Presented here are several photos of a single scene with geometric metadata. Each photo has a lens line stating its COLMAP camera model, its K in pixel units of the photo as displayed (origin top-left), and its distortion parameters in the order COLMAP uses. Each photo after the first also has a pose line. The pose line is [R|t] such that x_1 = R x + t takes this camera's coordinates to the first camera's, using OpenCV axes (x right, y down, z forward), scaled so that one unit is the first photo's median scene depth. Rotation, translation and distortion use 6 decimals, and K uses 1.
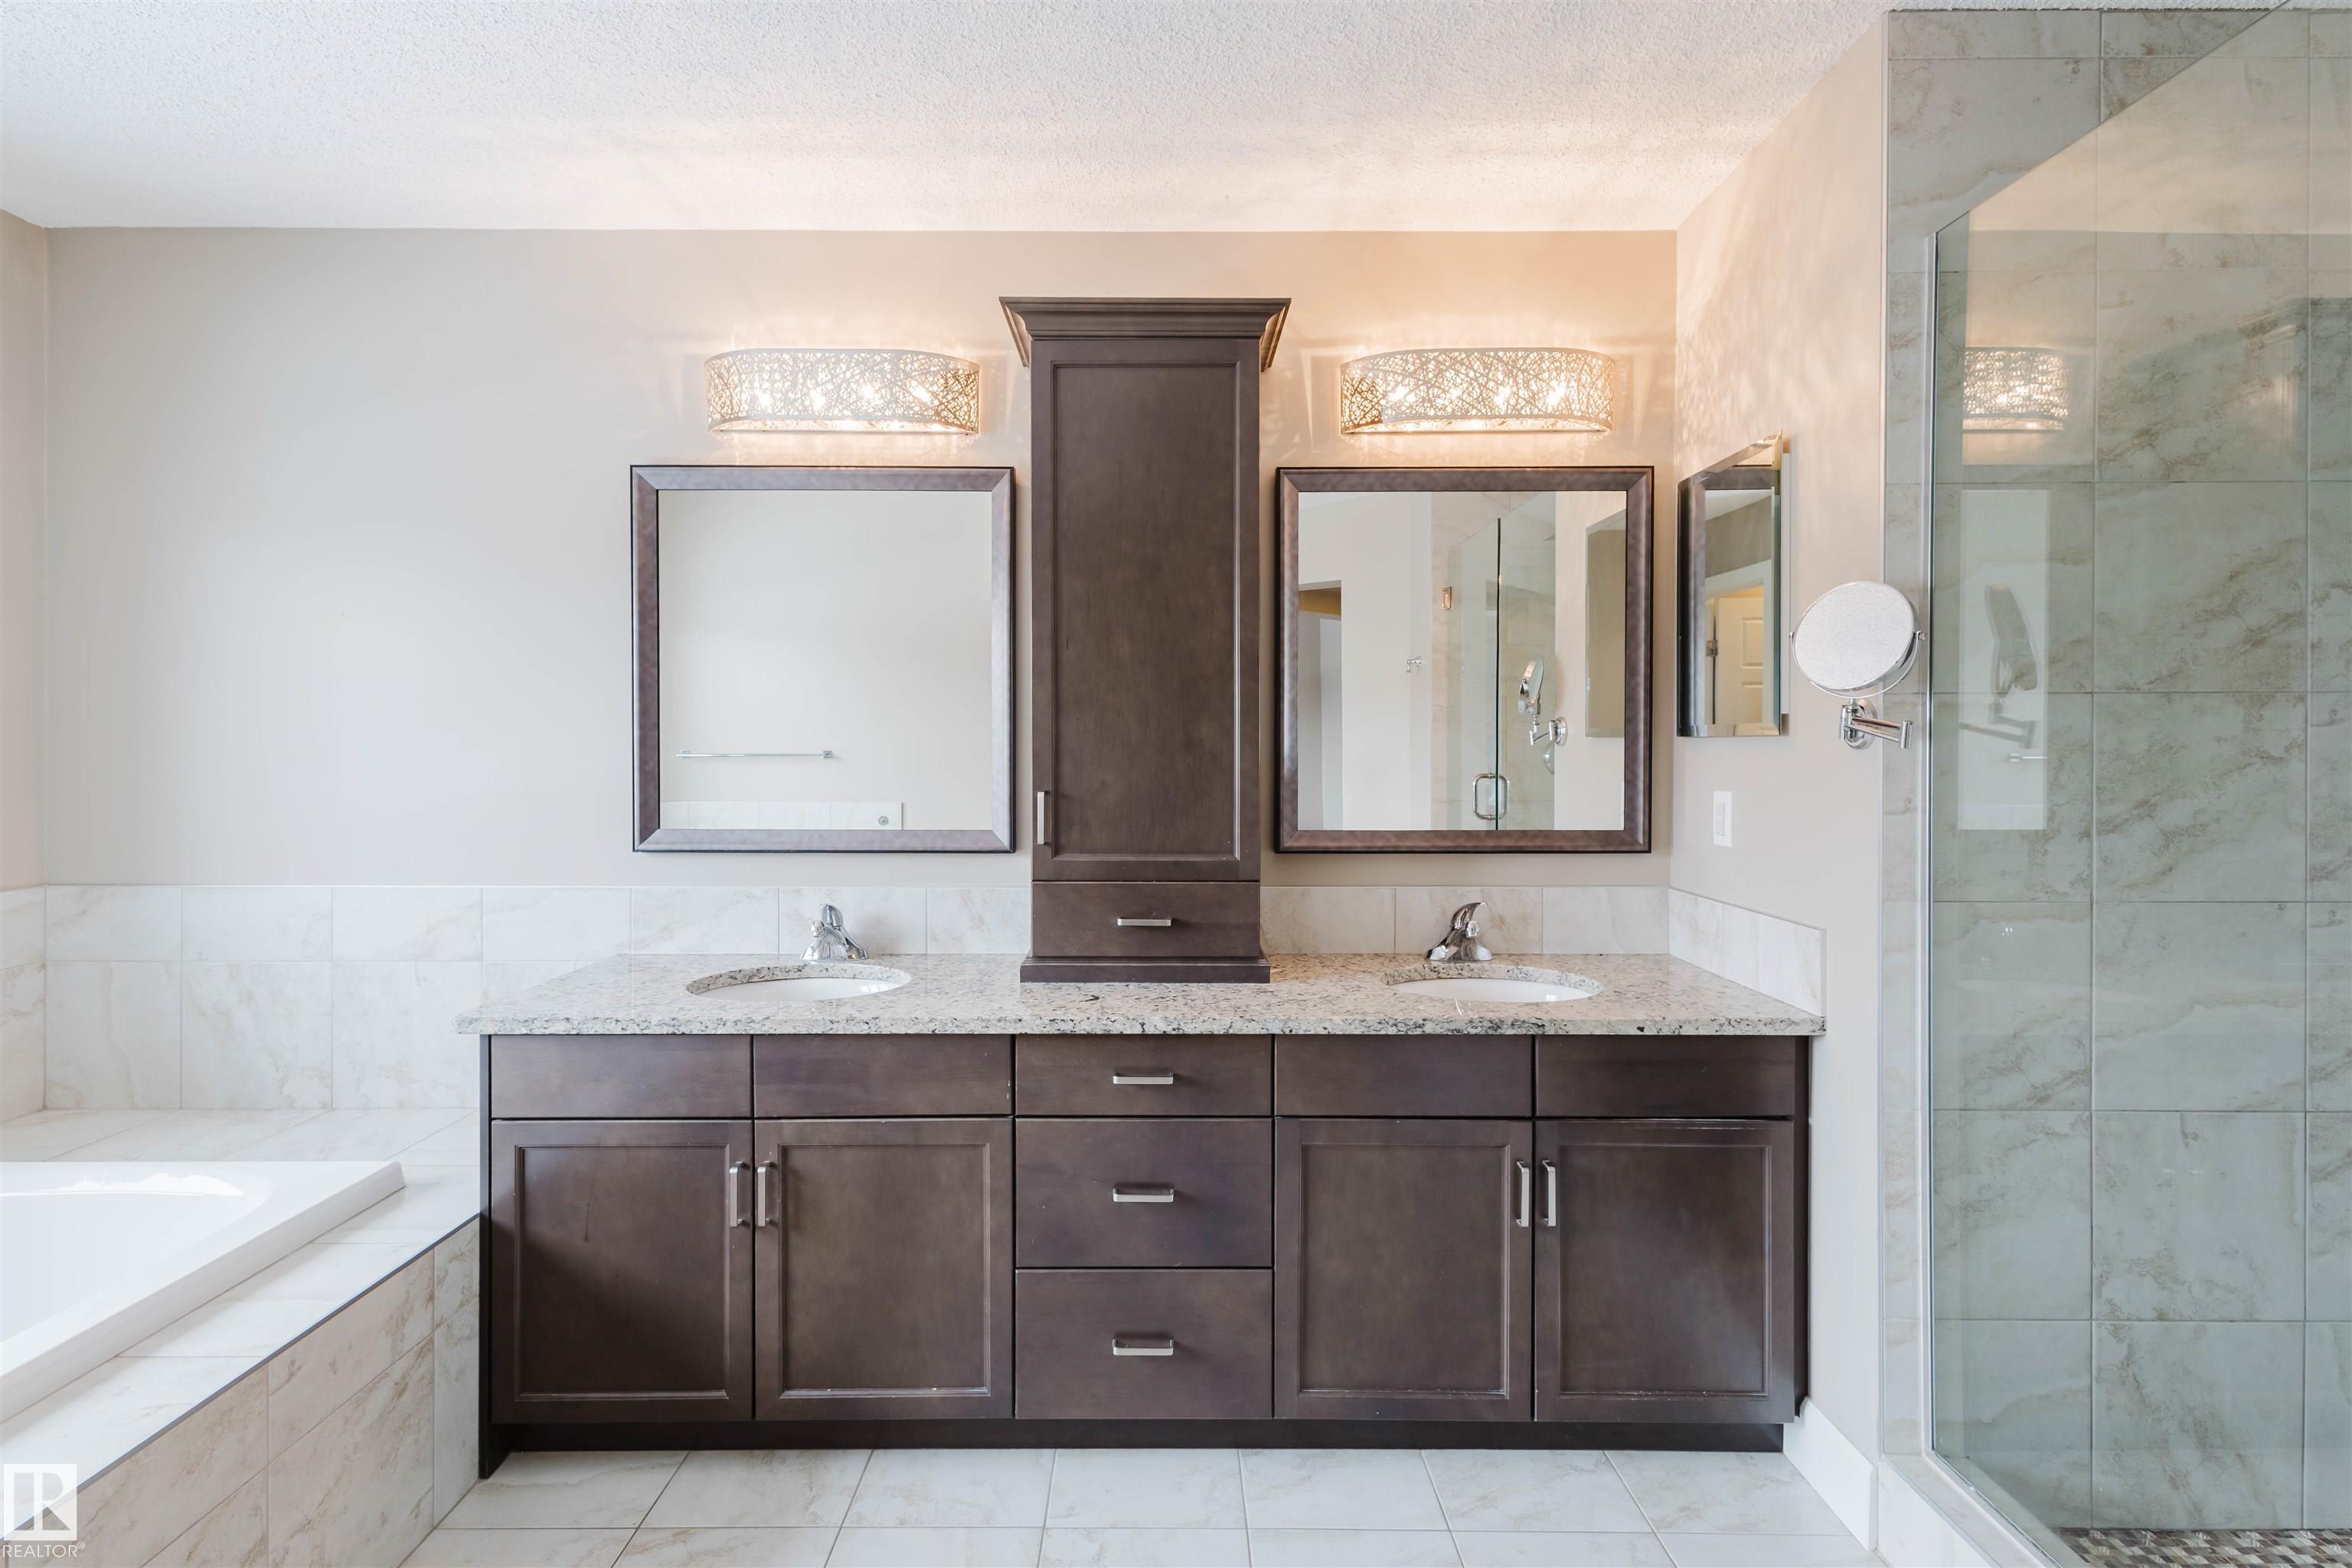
lens RADIAL K [[1098.3, 0, 1172.6], [0, 1098.3, 754.8], [0, 0, 1]] dist [0.013175, -0.004677]
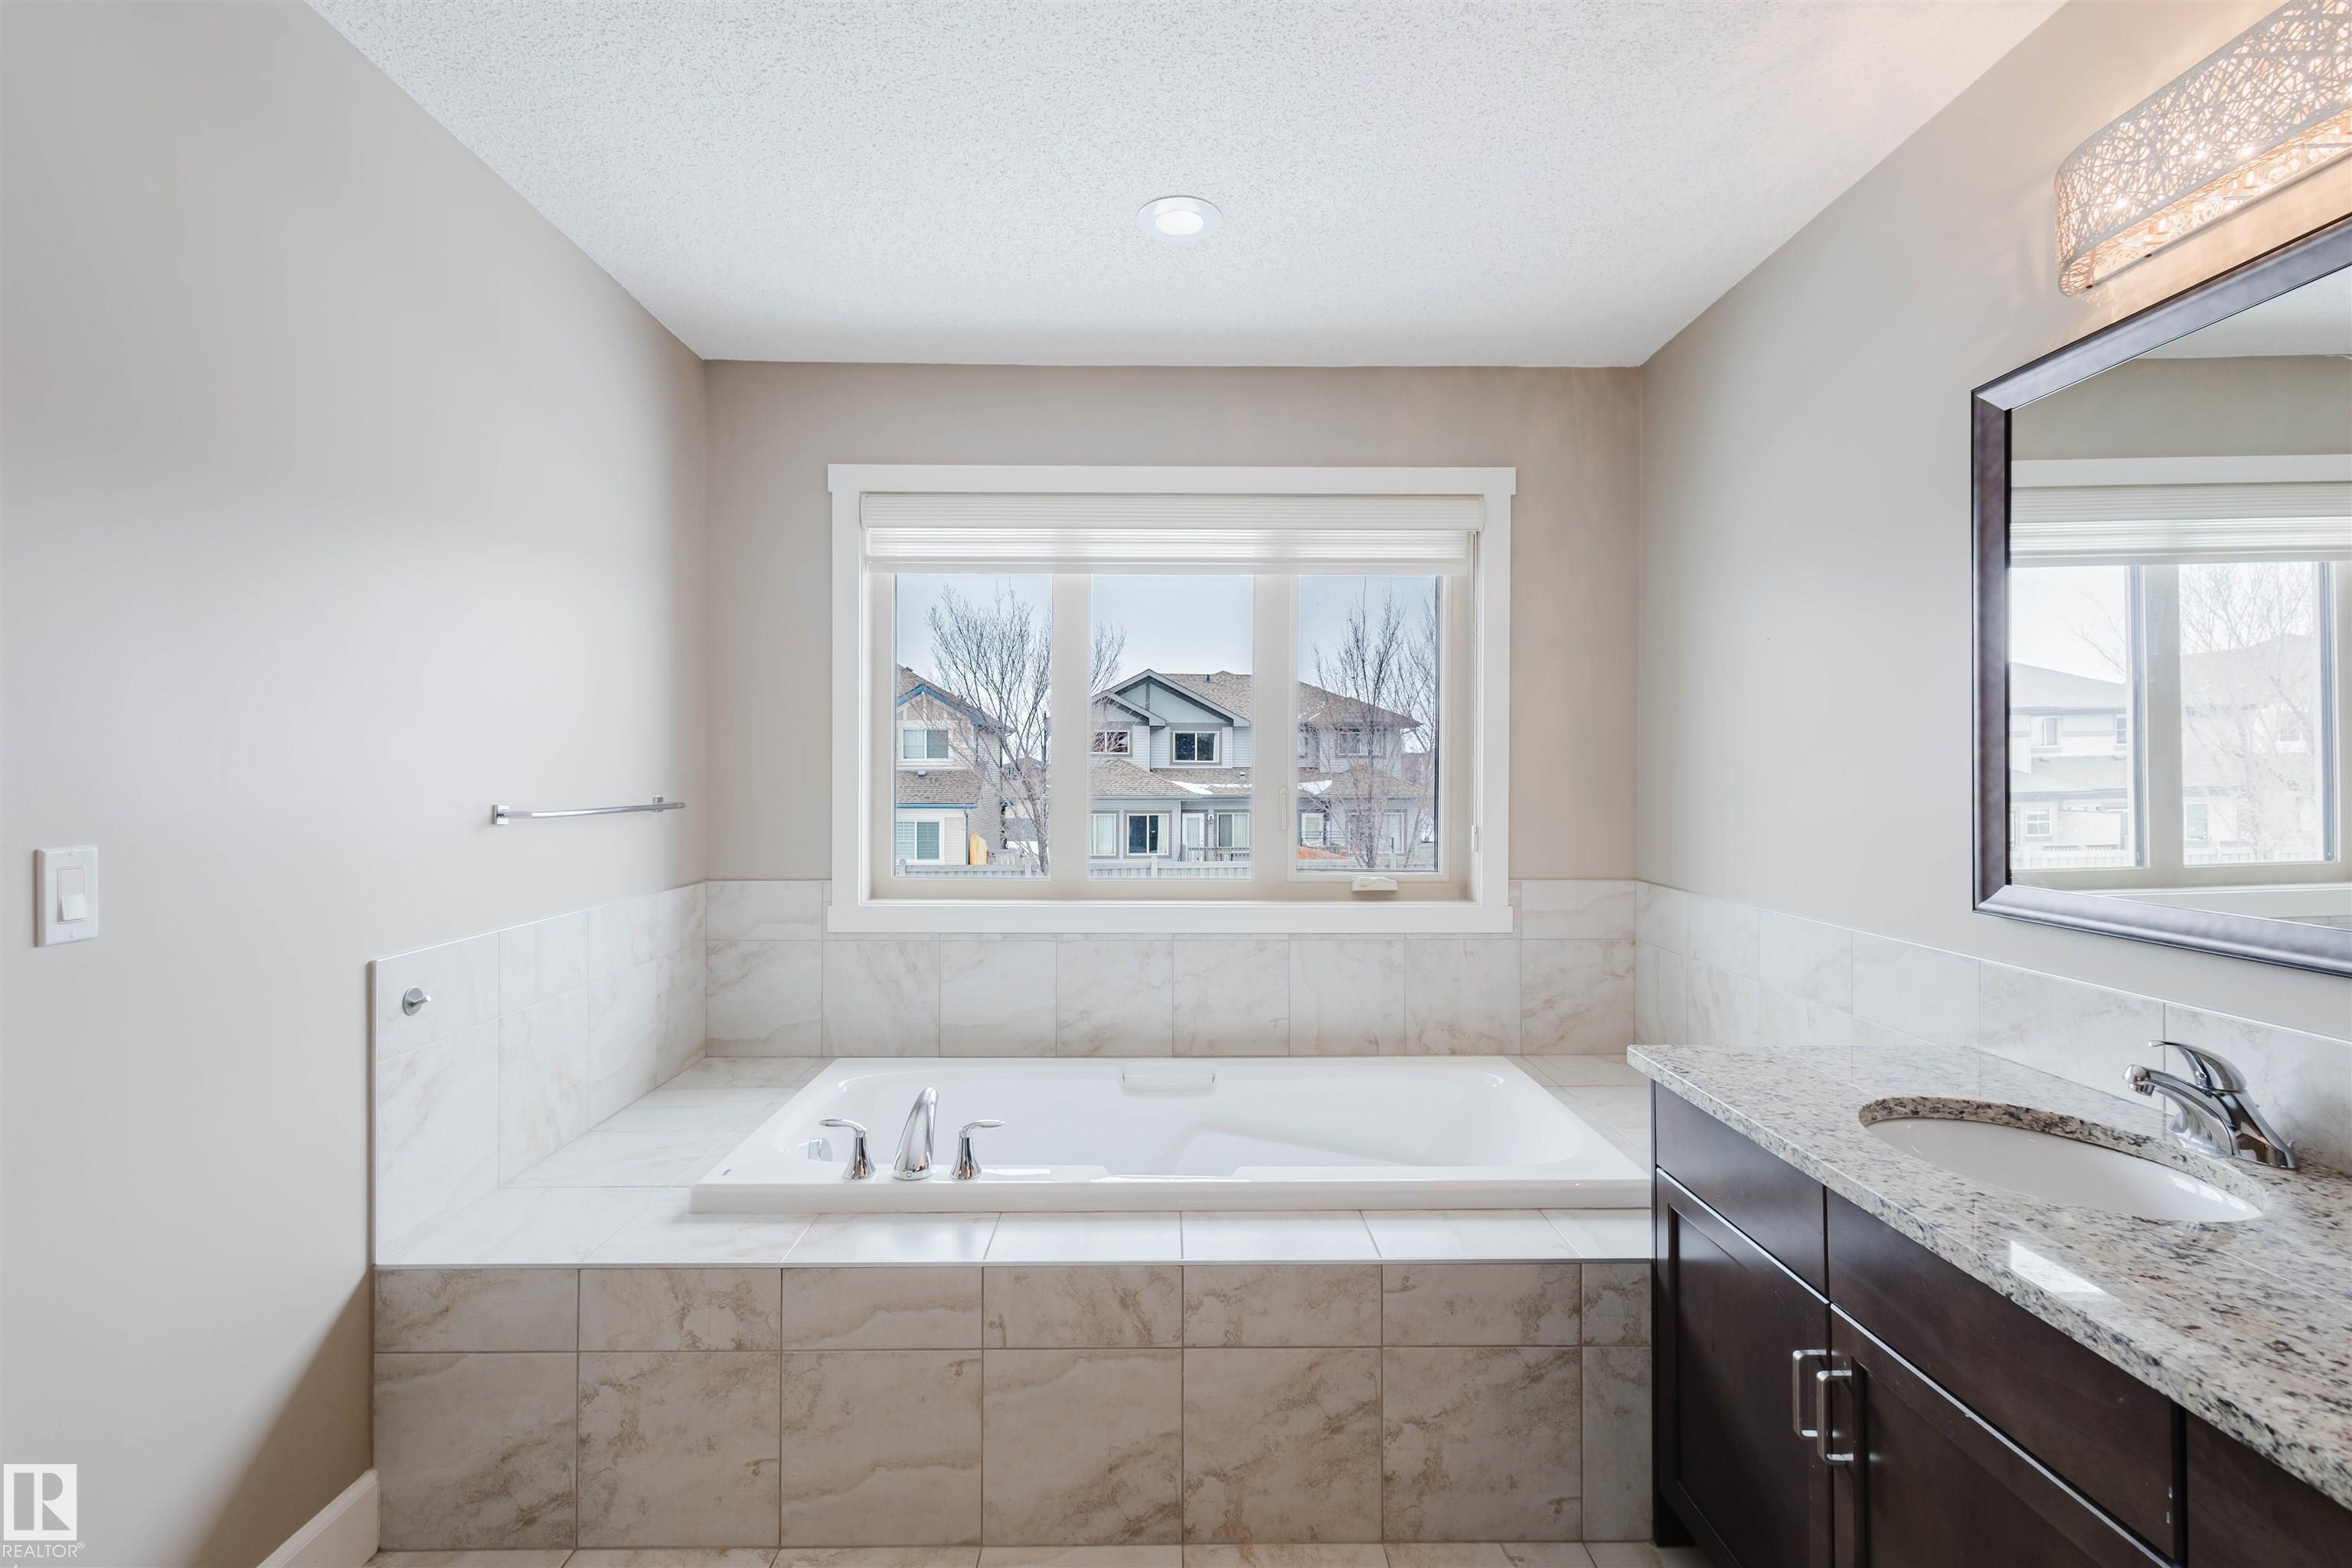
lens RADIAL K [[1098.3, 0, 1163.4], [0, 1098.3, 776.2], [0, 0, 1]] dist [0.013175, -0.004677]
pose [[-0.011827, 0.001182, -0.999929, 0.289630], [-0.004702, 0.999988, 0.001238, -0.001268], [0.999919, 0.004717, -0.011821, 0.518568]]
